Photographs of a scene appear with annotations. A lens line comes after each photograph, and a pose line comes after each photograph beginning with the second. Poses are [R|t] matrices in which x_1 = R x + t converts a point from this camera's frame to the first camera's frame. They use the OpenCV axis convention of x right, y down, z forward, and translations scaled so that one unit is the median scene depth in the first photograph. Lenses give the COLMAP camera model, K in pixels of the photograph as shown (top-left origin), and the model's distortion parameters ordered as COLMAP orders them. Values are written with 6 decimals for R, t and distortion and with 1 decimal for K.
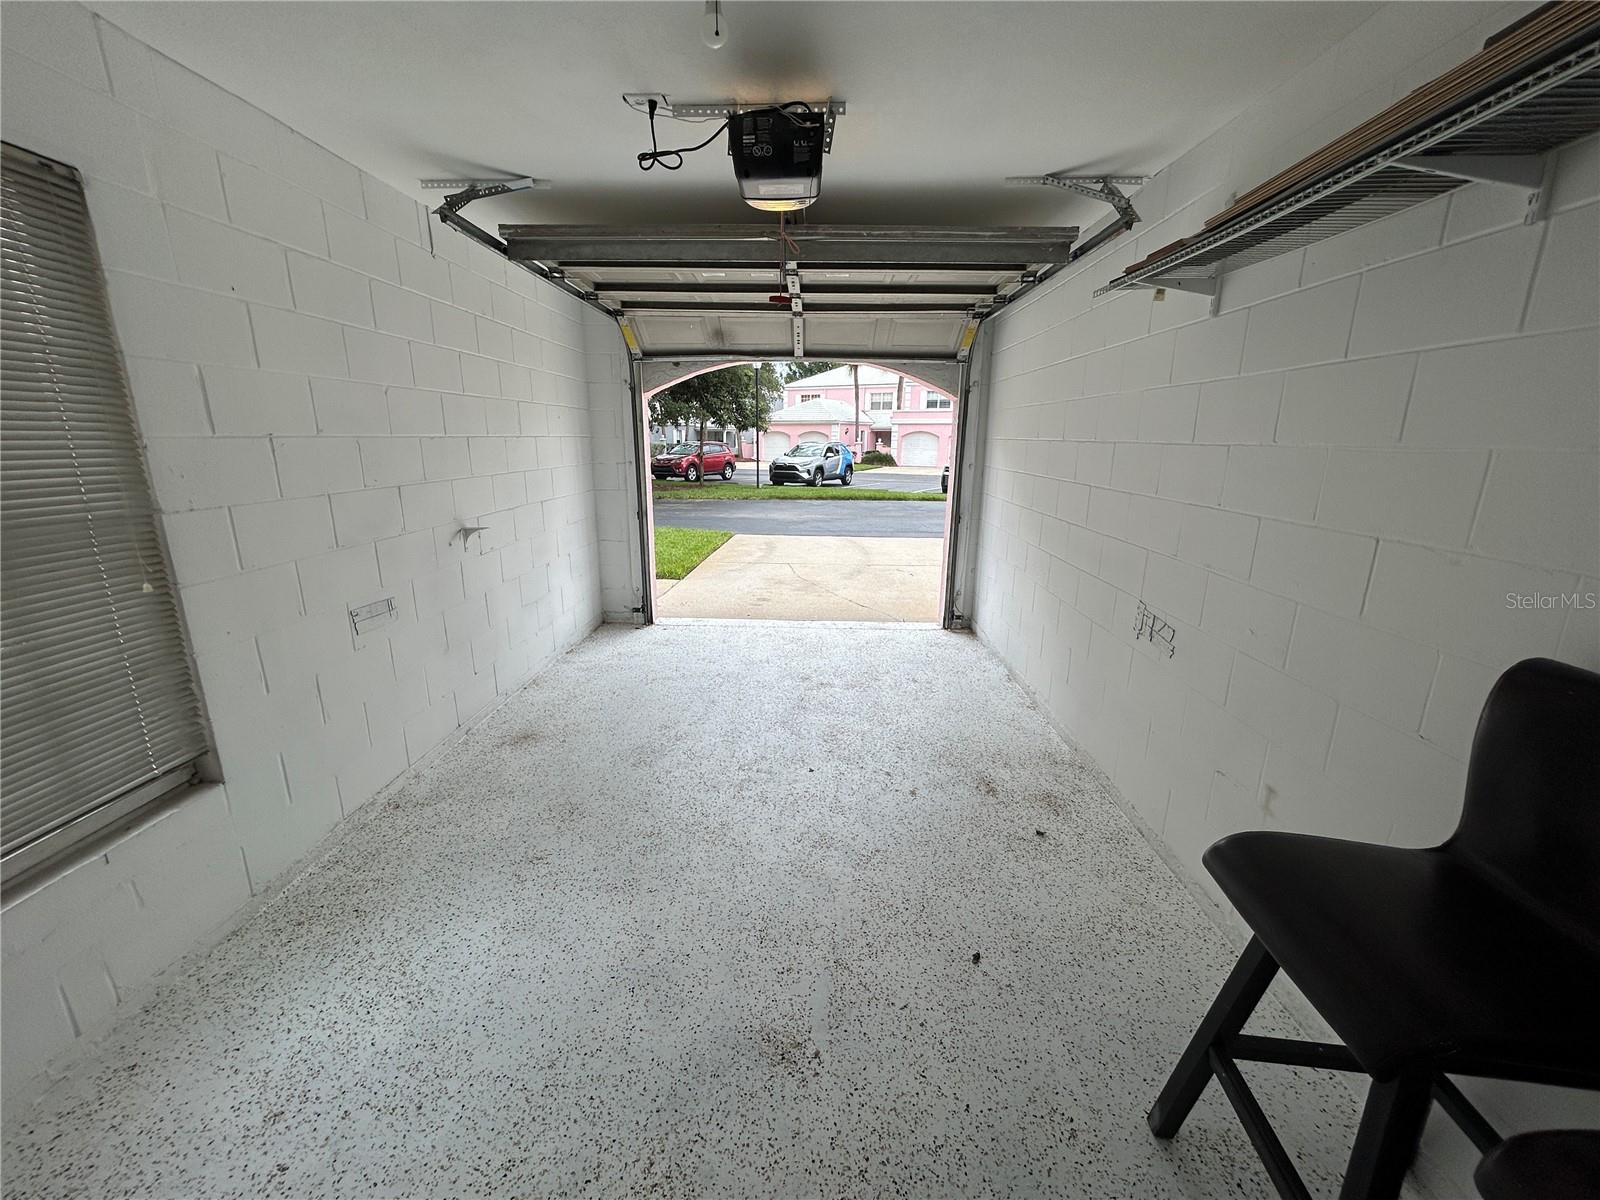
lens RADIAL K [[642.6, 0, 798.8], [0, 642.6, 601.1], [0, 0, 1]] dist [0.000723, 0.000020]
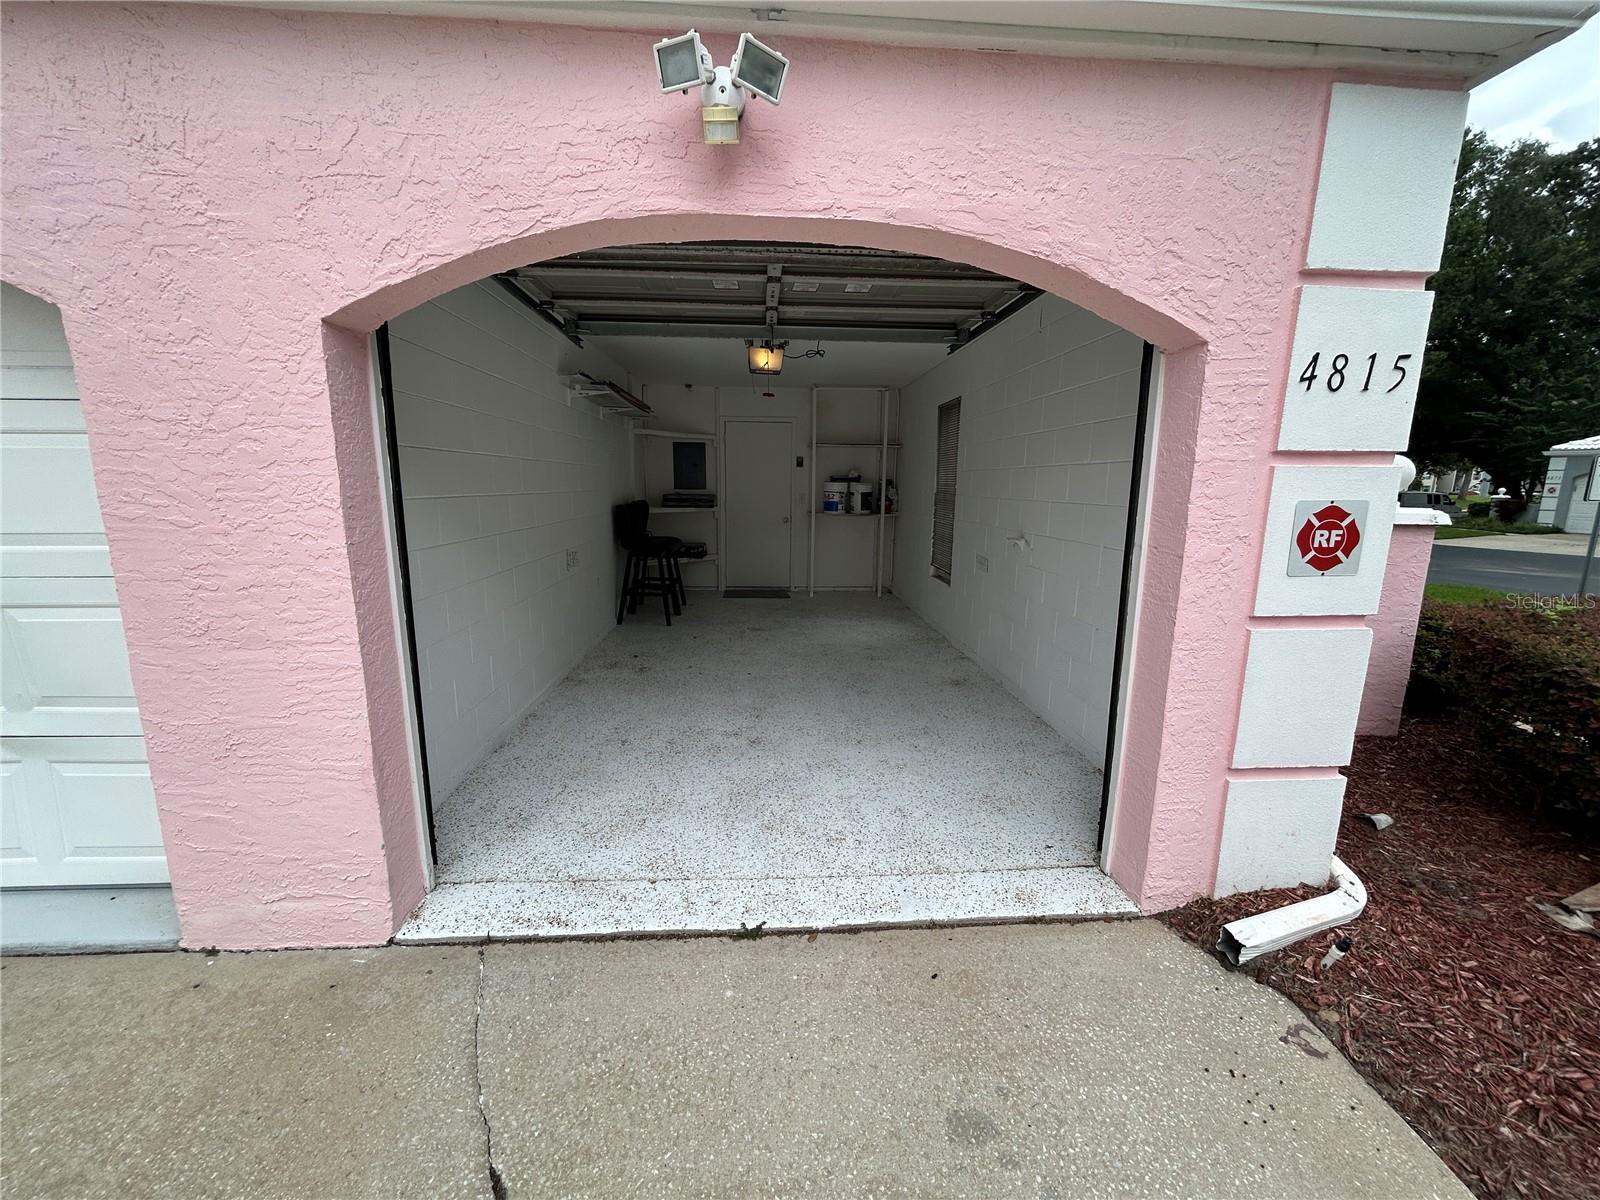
lens RADIAL K [[642.6, 0, 798.8], [0, 642.6, 601.1], [0, 0, 1]] dist [0.000723, 0.000020]
pose [[-0.995799, -0.004220, -0.091467, 0.069998], [-0.042198, 0.907684, 0.417528, -0.908338], [0.081261, 0.419634, -0.904049, 3.831768]]
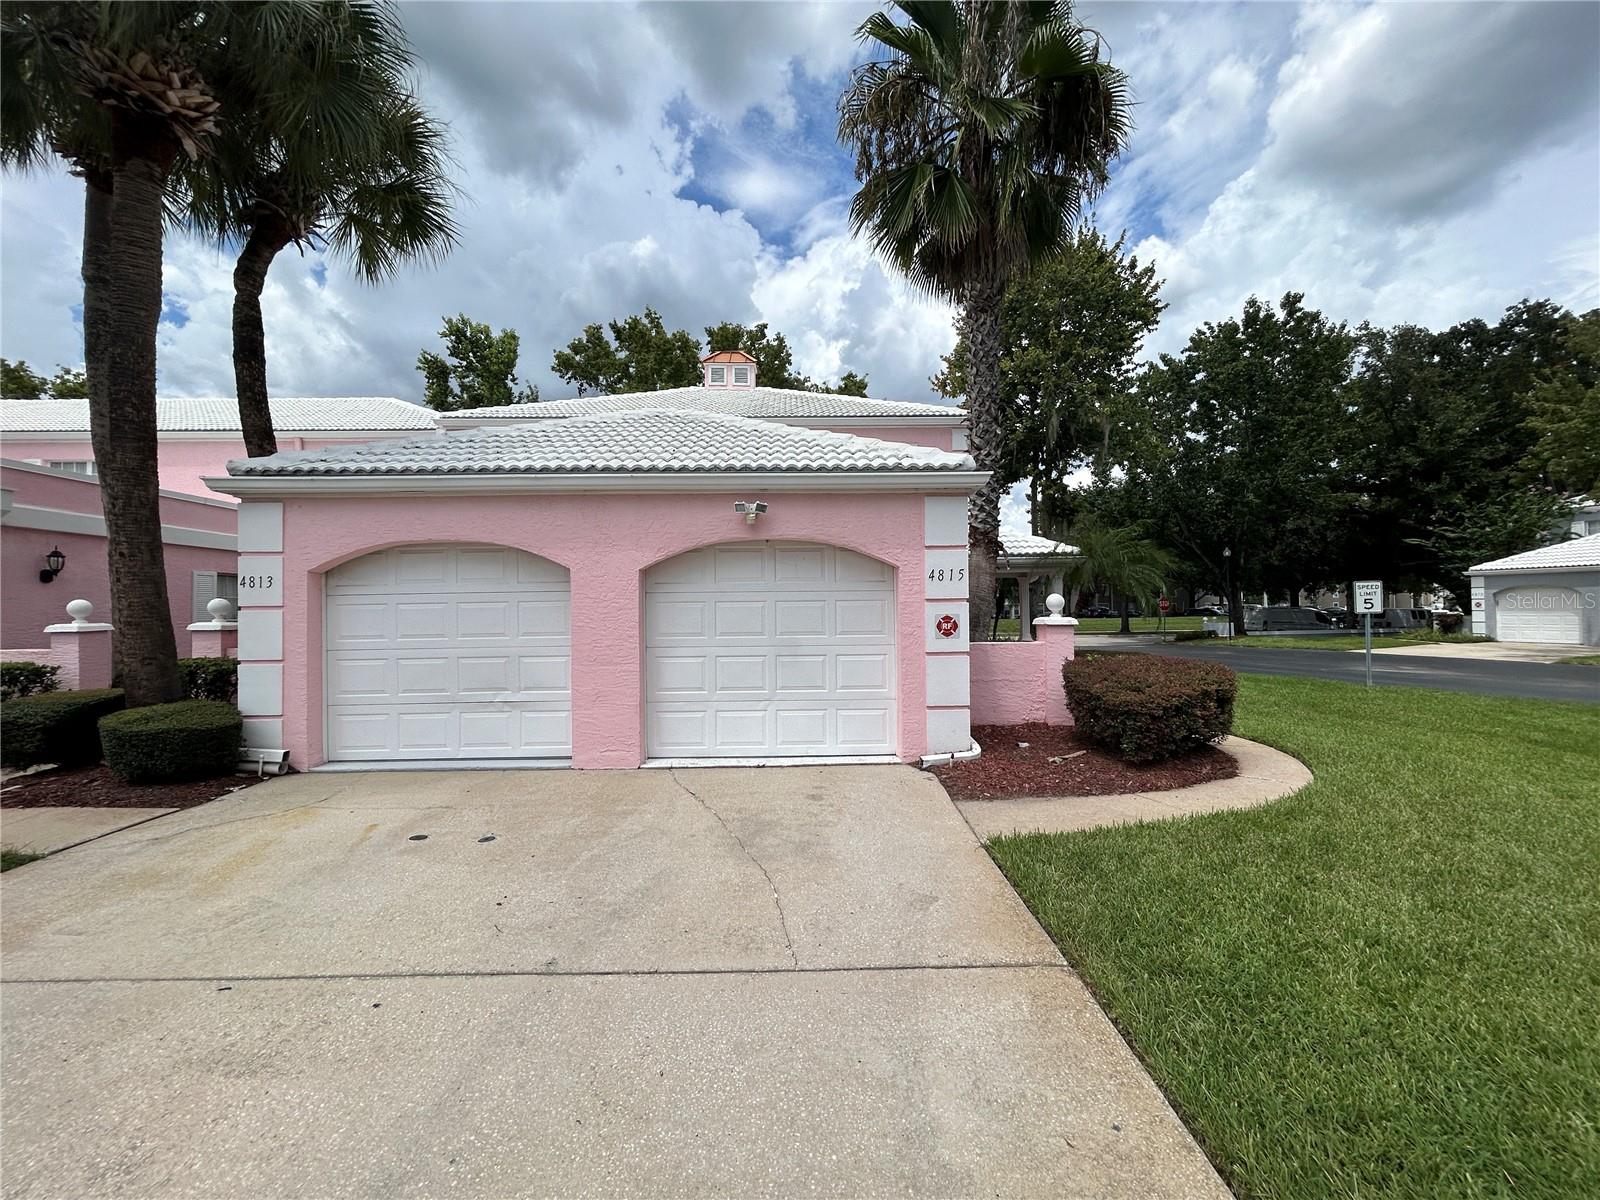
lens RADIAL K [[642.6, 0, 798.8], [0, 642.6, 601.1], [0, 0, 1]] dist [0.000723, 0.000020]
pose [[-0.999108, -0.001470, -0.042201, -0.054283], [-0.011212, 0.972759, 0.231547, -1.827704], [0.040711, 0.231814, -0.971908, 7.417186]]
